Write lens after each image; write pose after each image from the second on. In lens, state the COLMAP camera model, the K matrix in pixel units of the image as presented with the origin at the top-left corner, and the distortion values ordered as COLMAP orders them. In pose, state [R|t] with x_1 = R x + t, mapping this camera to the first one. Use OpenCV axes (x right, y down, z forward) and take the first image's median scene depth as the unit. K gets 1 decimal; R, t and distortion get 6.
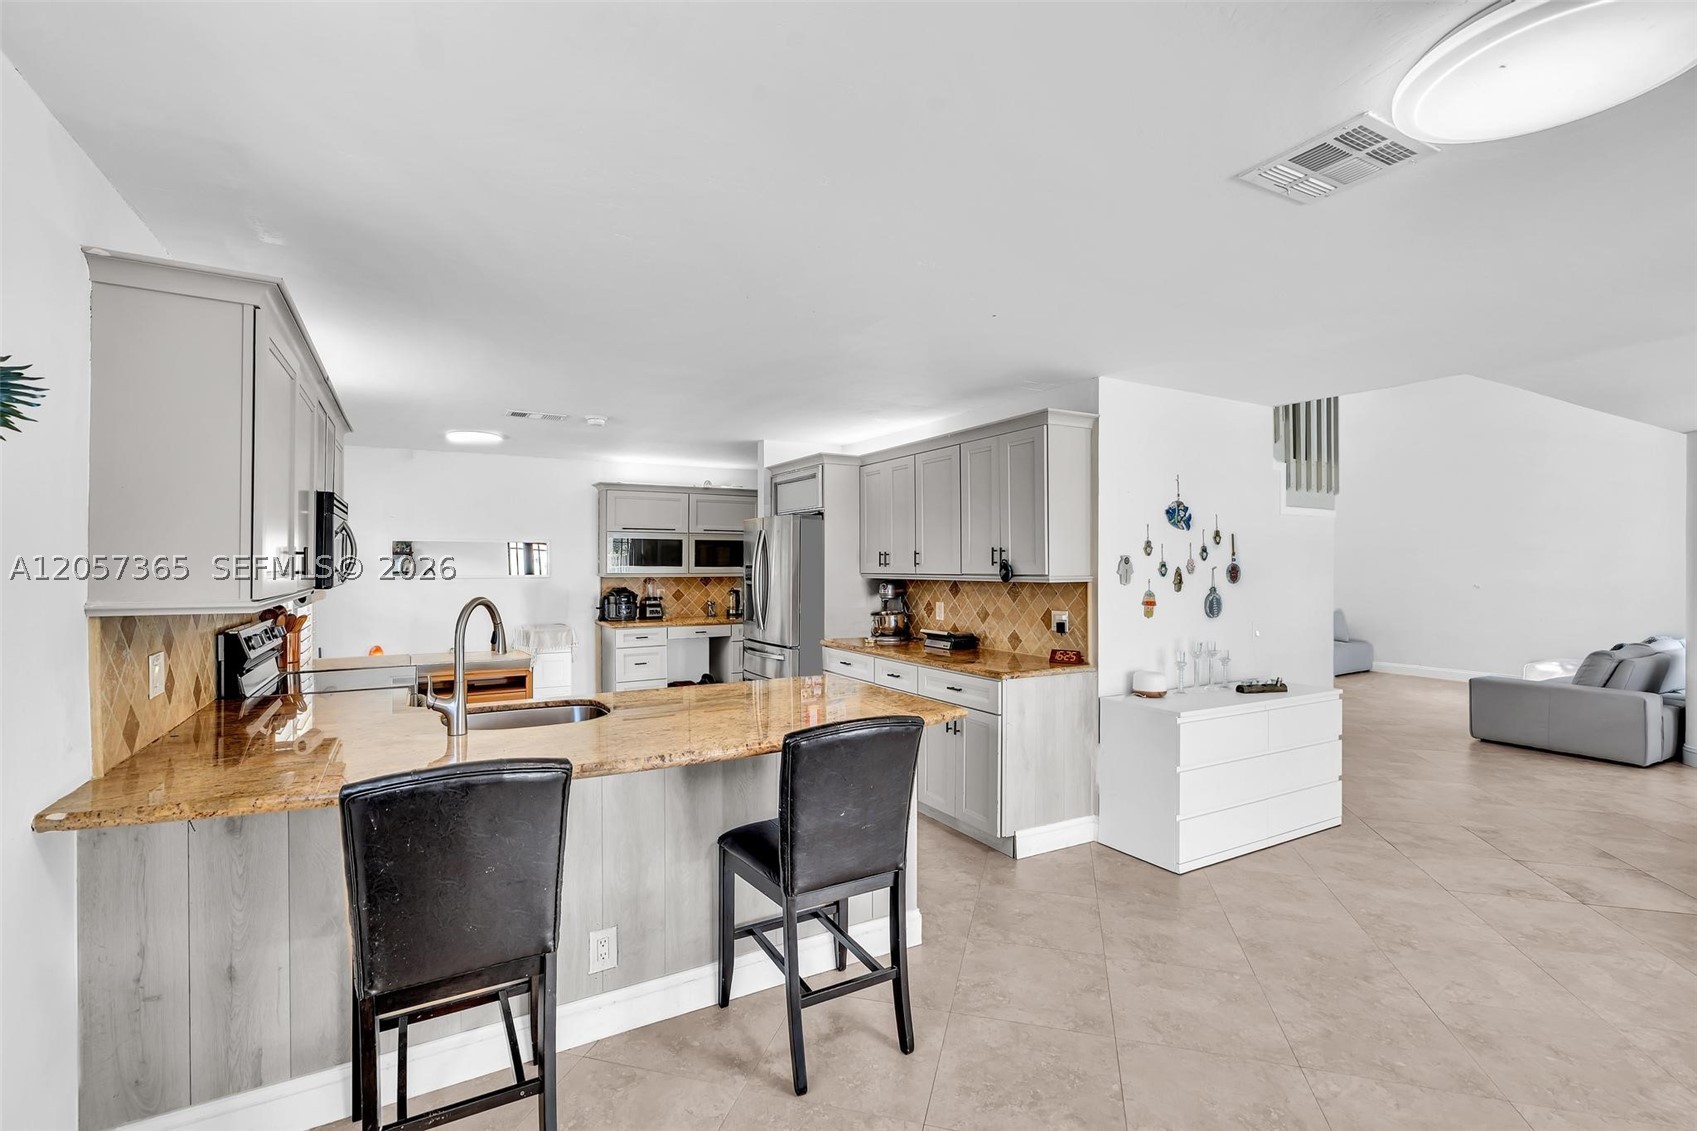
lens RADIAL K [[760.4, 0, 848.5], [0, 760.4, 565.5], [0, 0, 1]] dist [0.000211, 0.000658]
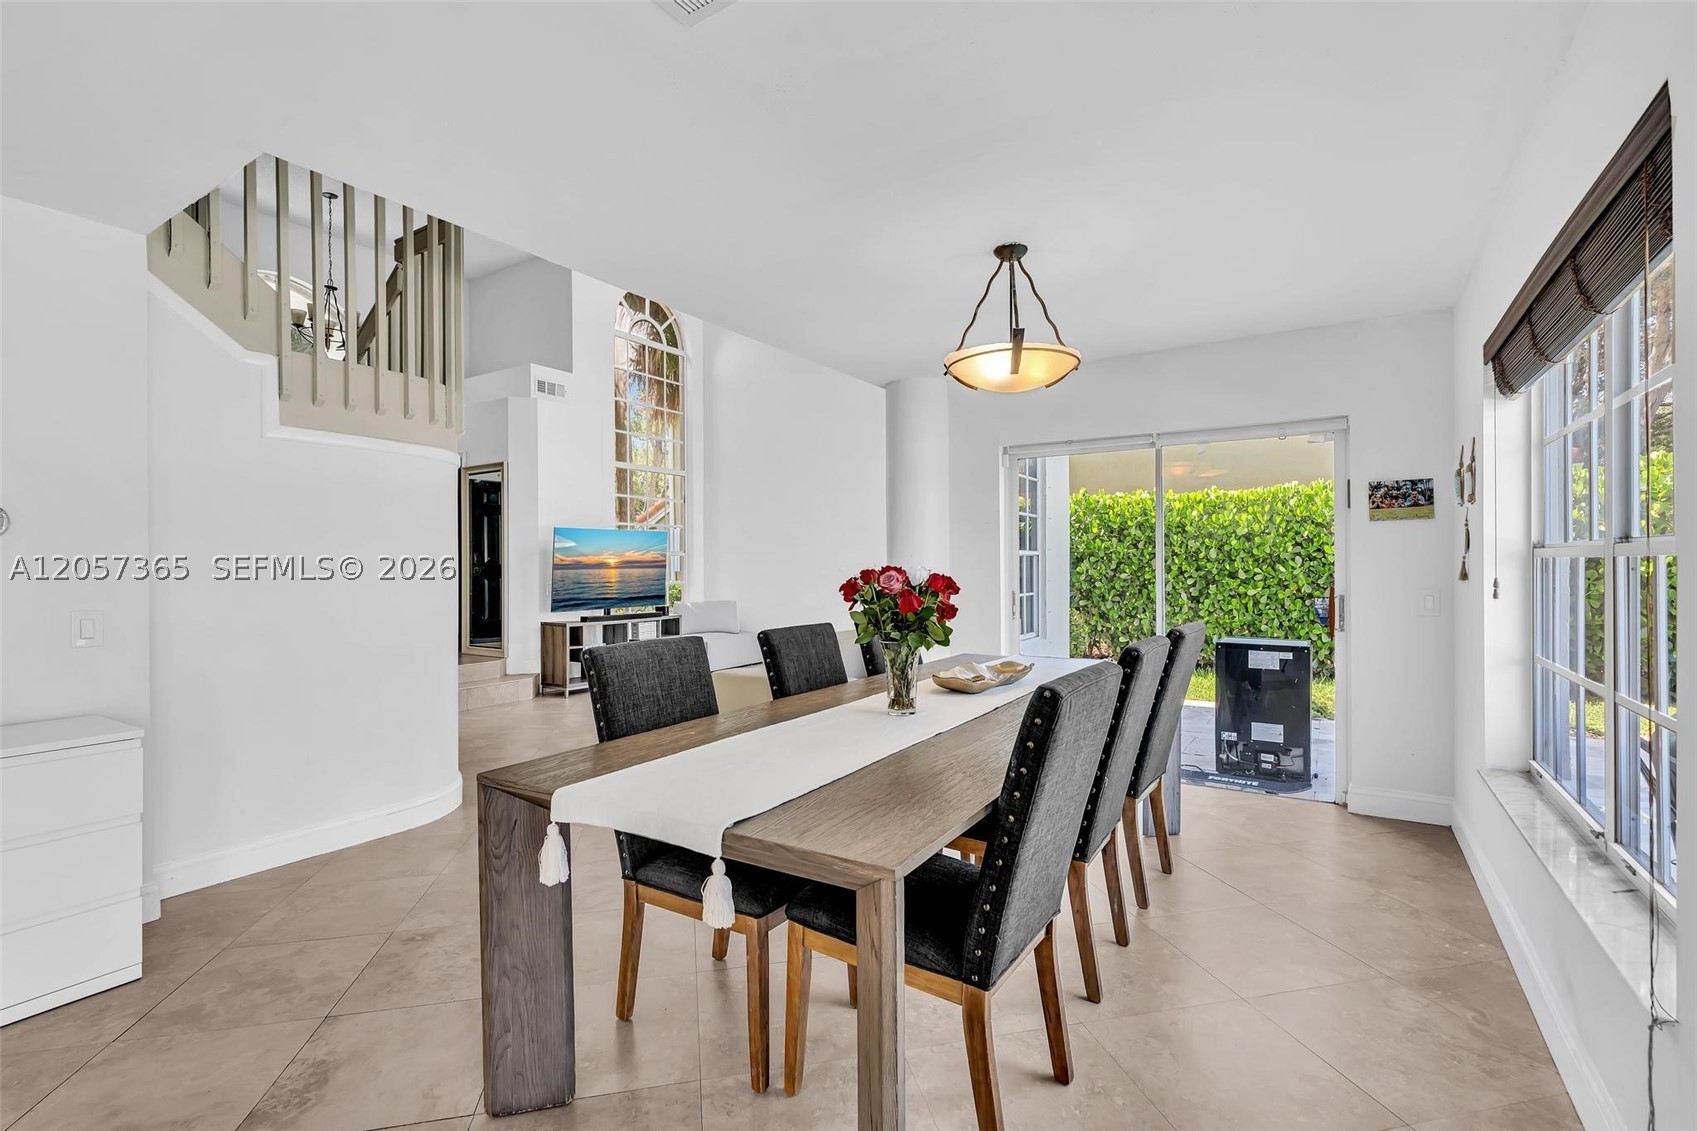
lens RADIAL K [[760.4, 0, 848.5], [0, 760.4, 565.5], [0, 0, 1]] dist [0.000211, 0.000658]
pose [[0.885447, -0.005404, 0.464709, 0.890831], [0.004775, 0.999985, 0.002529, 0.047090], [-0.464716, -0.000020, 0.885460, 0.294394]]
